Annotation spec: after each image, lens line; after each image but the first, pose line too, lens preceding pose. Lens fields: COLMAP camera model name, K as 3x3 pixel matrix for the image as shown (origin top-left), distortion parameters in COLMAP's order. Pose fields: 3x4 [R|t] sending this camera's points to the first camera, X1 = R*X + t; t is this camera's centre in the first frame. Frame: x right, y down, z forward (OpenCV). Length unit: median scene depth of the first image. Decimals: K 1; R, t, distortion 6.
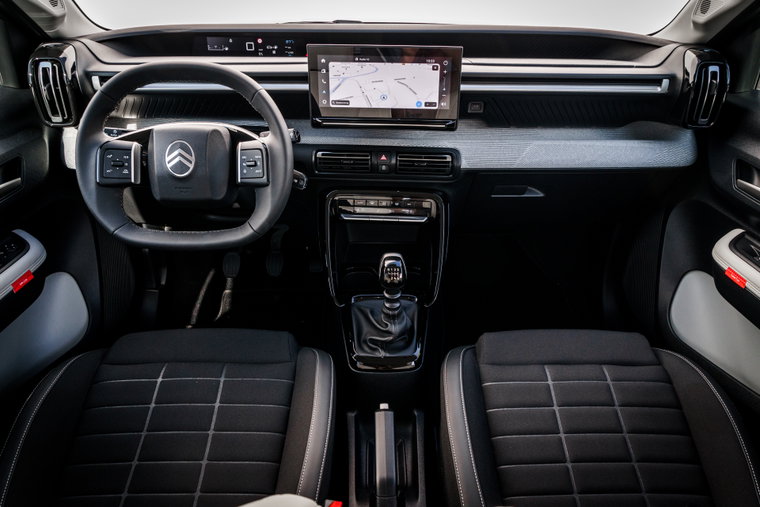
lens RADIAL K [[518.1, 0, 387.7], [0, 518.1, 250.9], [0, 0, 1]] dist [-0.008984, -0.001416]
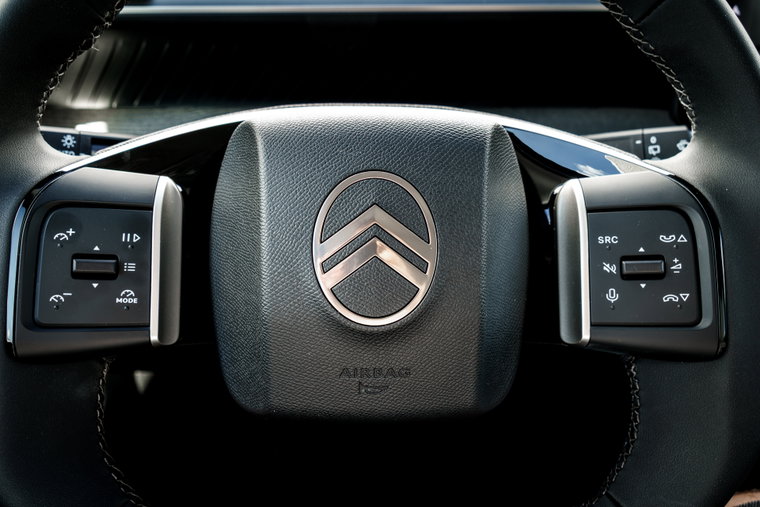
lens RADIAL K [[747.9, 0, 374.3], [0, 747.9, 258.5], [0, 0, 1]] dist [0.020667, 0.000000]
pose [[0.999985, 0.003299, -0.004364, -0.343041], [-0.003699, 0.995474, -0.094965, -0.122352], [0.004031, 0.094980, 0.995471, 0.571914]]
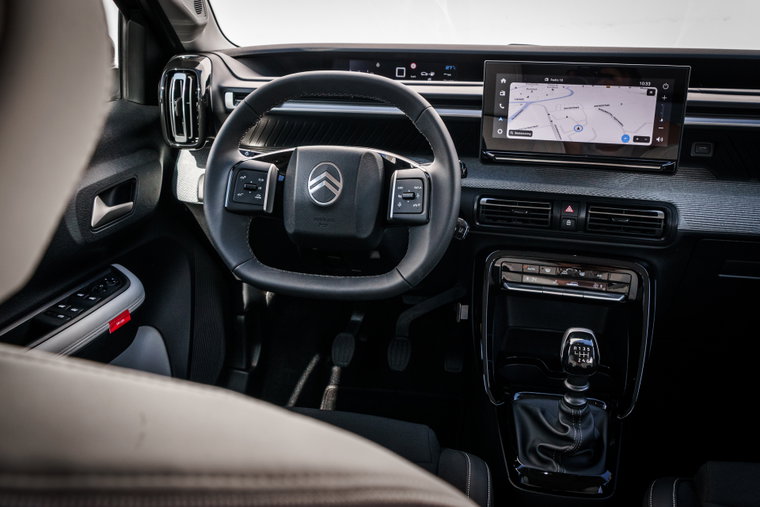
lens RADIAL K [[745.1, 0, 387.8], [0, 745.1, 256.6], [0, 0, 1]] dist [0.005967, 0.000000]
pose [[0.979119, 0.065845, -0.192328, -0.059957], [-0.098853, 0.980917, -0.167422, 0.105141], [0.177634, 0.182938, 0.966944, -0.087765]]
